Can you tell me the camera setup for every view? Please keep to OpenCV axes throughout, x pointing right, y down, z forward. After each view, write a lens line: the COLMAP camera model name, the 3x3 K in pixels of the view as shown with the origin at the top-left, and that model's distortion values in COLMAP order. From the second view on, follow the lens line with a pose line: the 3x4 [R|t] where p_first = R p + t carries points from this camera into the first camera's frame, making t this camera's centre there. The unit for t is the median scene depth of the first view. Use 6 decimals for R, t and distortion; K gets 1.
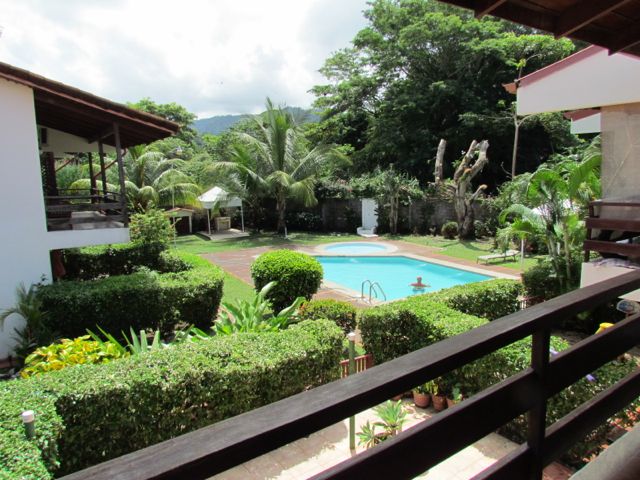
lens RADIAL K [[461.2, 0, 320.0], [0, 461.2, 240.0], [0, 0, 1]] dist [-0.018633, 0.000962]
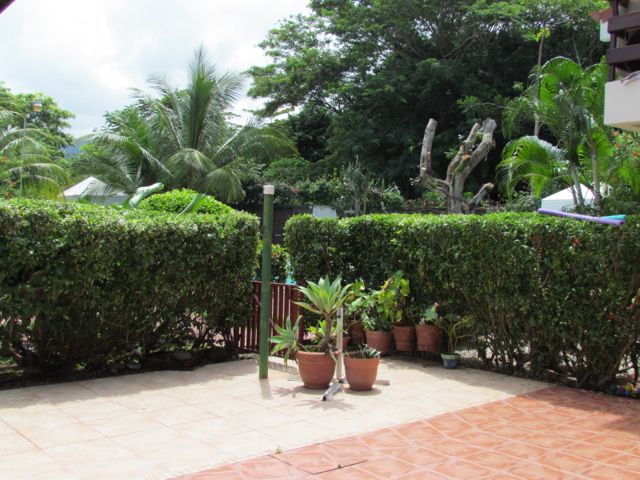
lens RADIAL K [[694.7, 0, 320.0], [0, 694.7, 240.0], [0, 0, 1]] dist [-0.030179, -0.016363]
pose [[0.994942, 0.044107, 0.090245, 0.013759], [-0.032609, 0.991604, -0.125130, 0.098285], [-0.095007, 0.121554, 0.988028, 0.010102]]
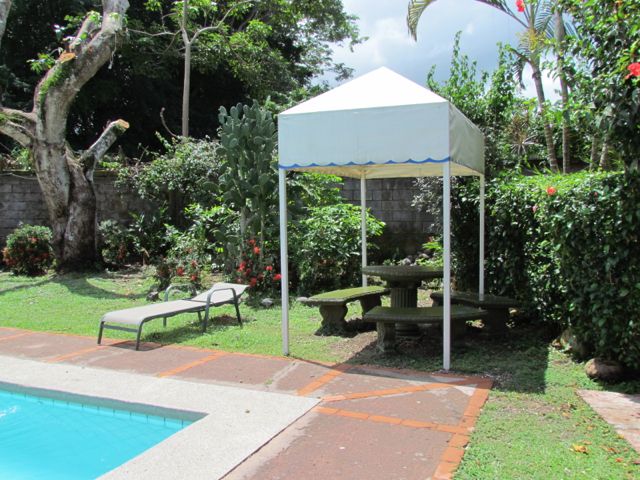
lens RADIAL K [[624.8, 0, 320.0], [0, 624.8, 240.0], [0, 0, 1]] dist [-0.000928, -0.000605]
pose [[0.805191, -0.008944, 0.592948, 0.182225], [0.069215, 0.994470, -0.078989, 0.023073], [-0.588962, 0.104642, 0.801357, 0.501657]]
